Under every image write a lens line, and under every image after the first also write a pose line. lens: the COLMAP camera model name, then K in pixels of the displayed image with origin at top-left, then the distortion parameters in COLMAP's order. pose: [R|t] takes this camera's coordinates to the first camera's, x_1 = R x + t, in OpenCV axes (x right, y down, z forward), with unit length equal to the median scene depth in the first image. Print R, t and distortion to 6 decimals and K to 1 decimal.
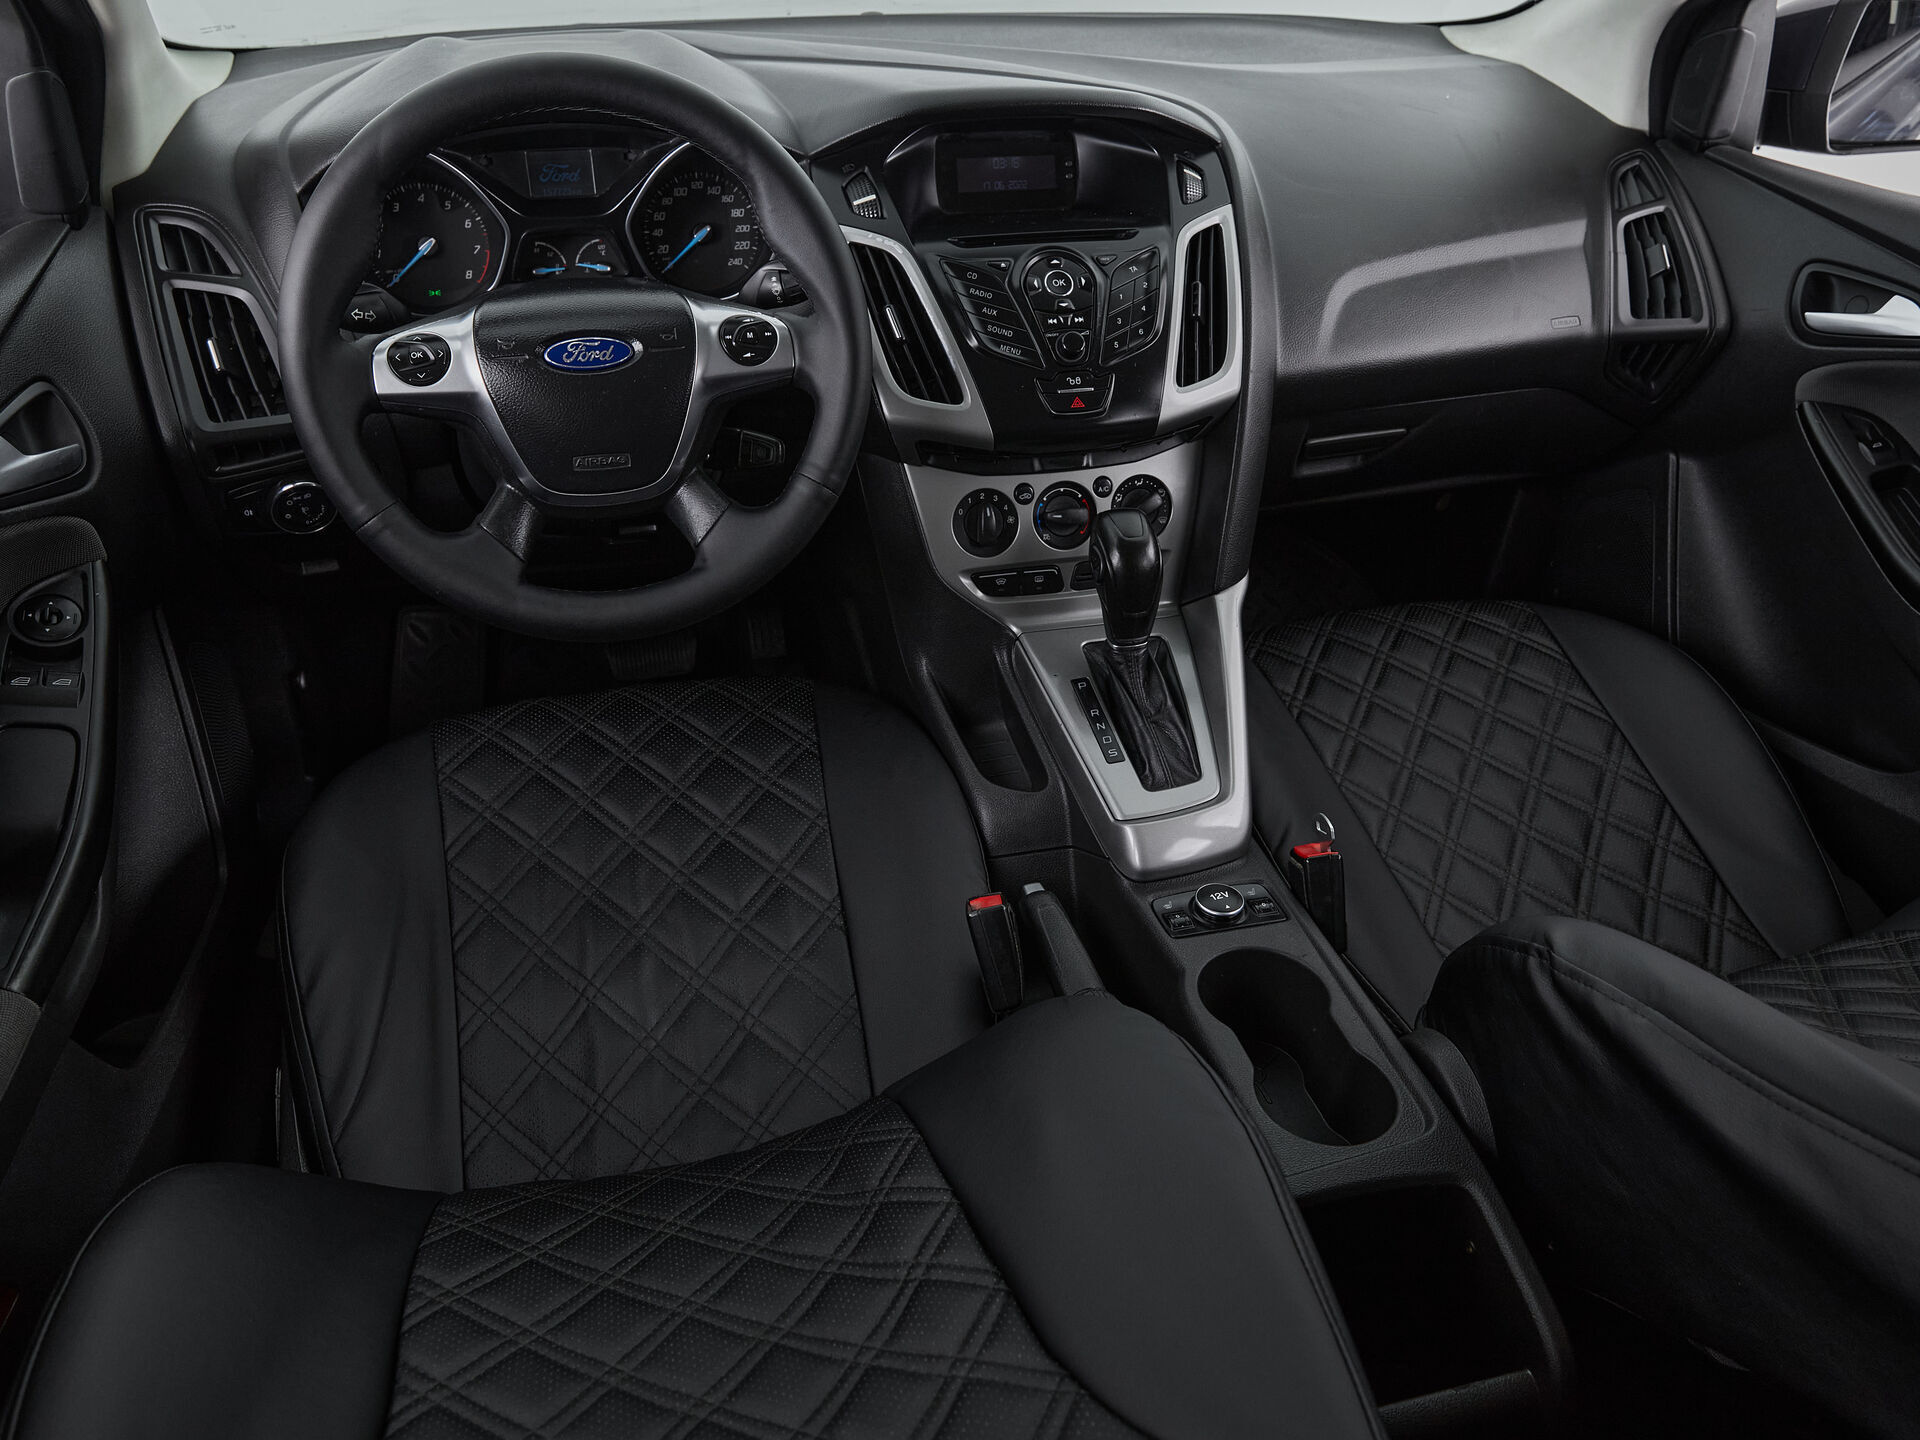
lens RADIAL K [[1464.0, 0, 955.3], [0, 1464.0, 712.8], [0, 0, 1]] dist [-0.008051, -0.007862]
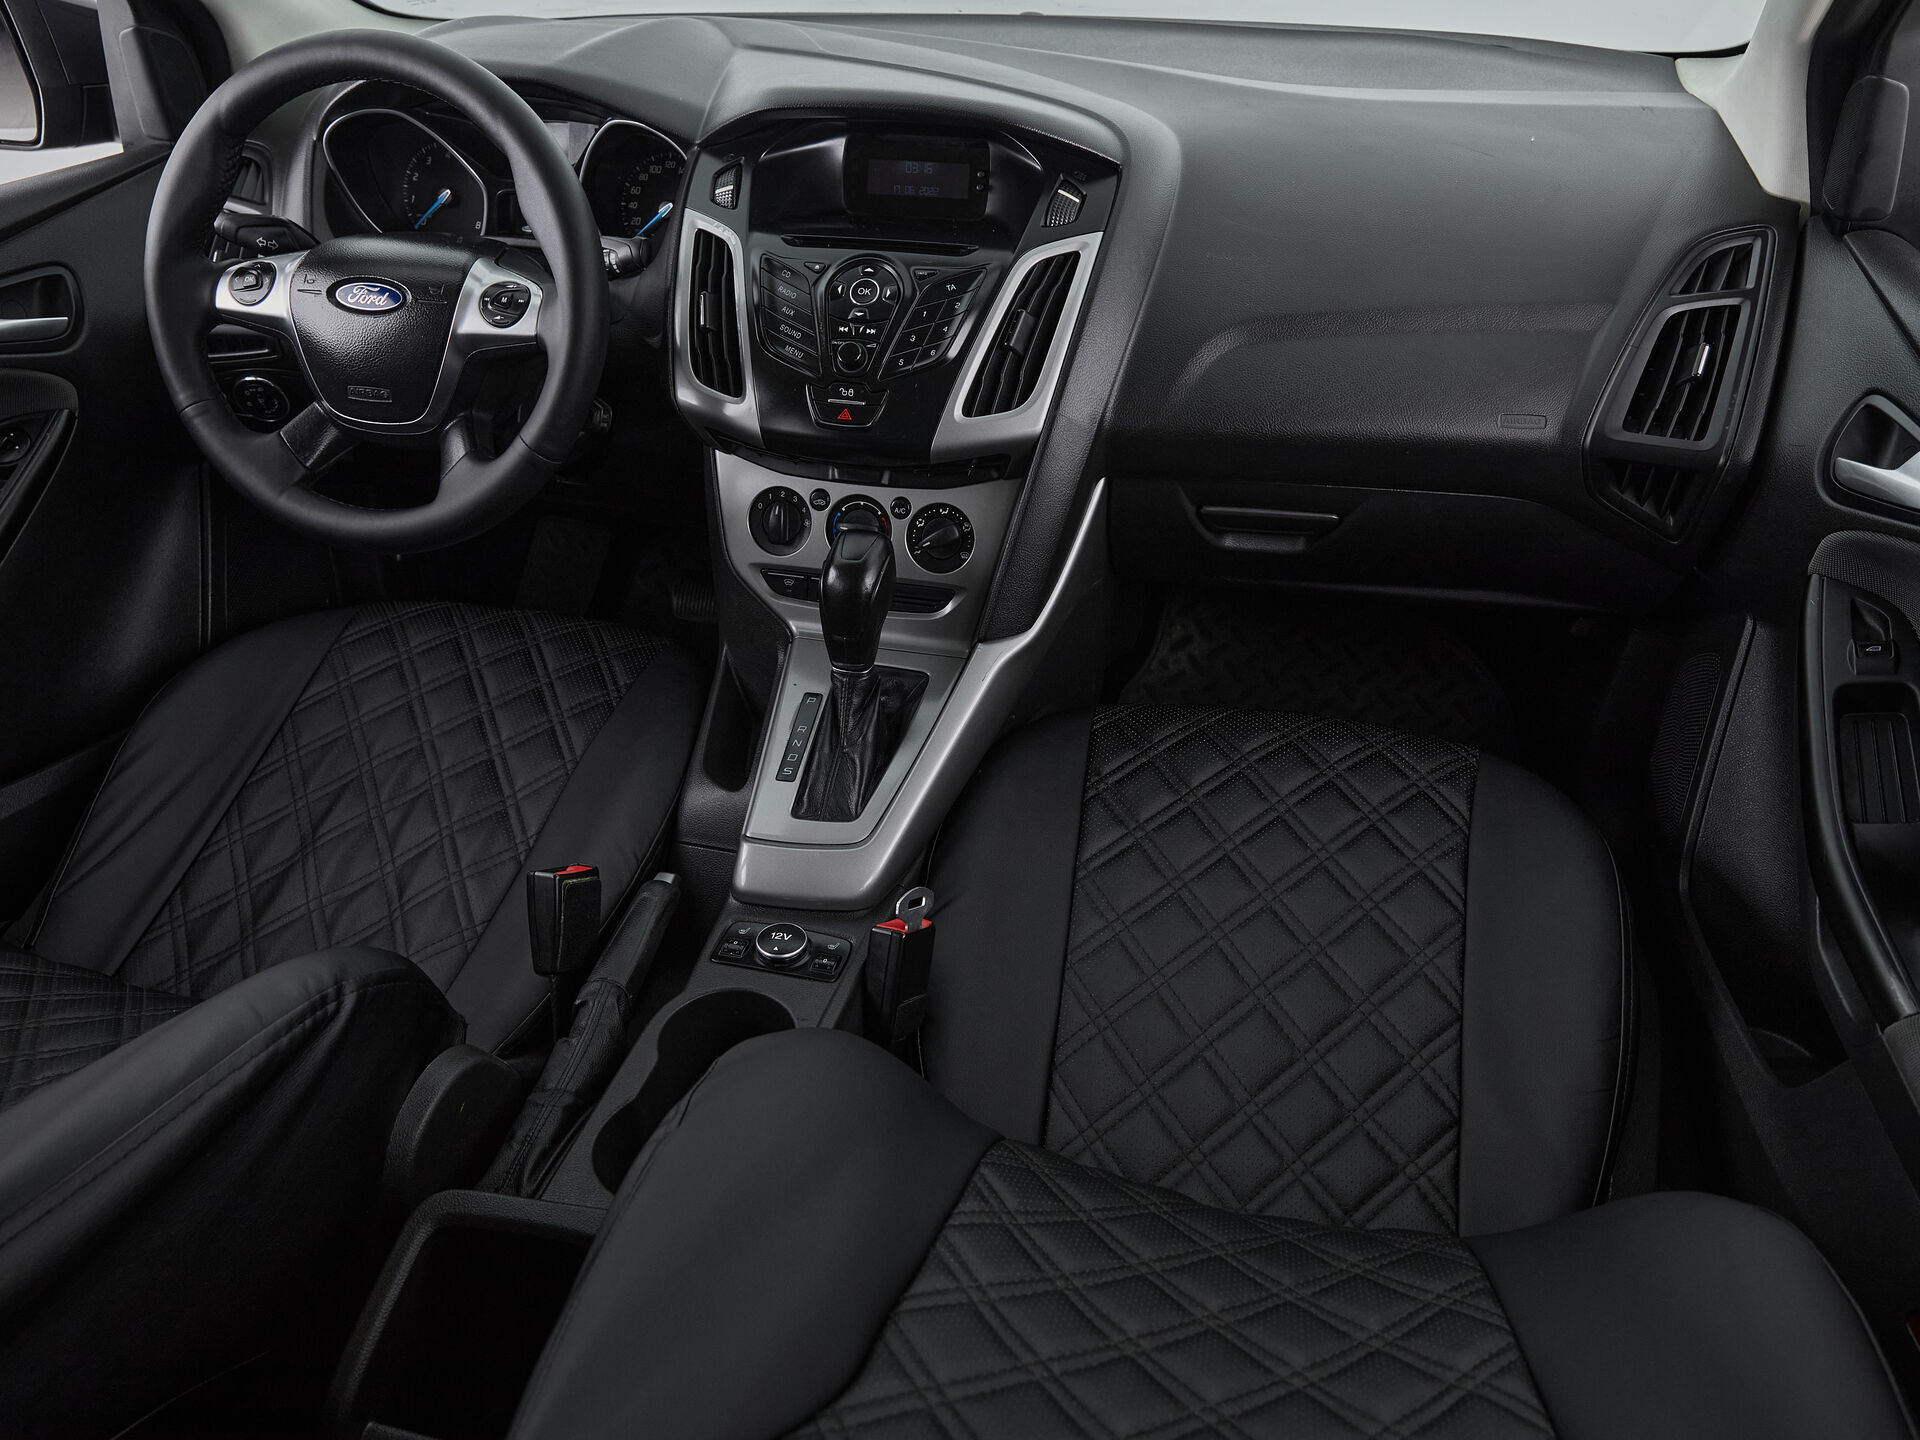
lens RADIAL K [[1464.0, 0, 987.5], [0, 1464.0, 719.7], [0, 0, 1]] dist [-0.008051, -0.007862]
pose [[0.874973, 0.242272, -0.419197, 0.592977], [-0.240865, 0.968871, 0.057205, -0.088930], [0.420007, 0.050916, 0.906092, 0.159241]]
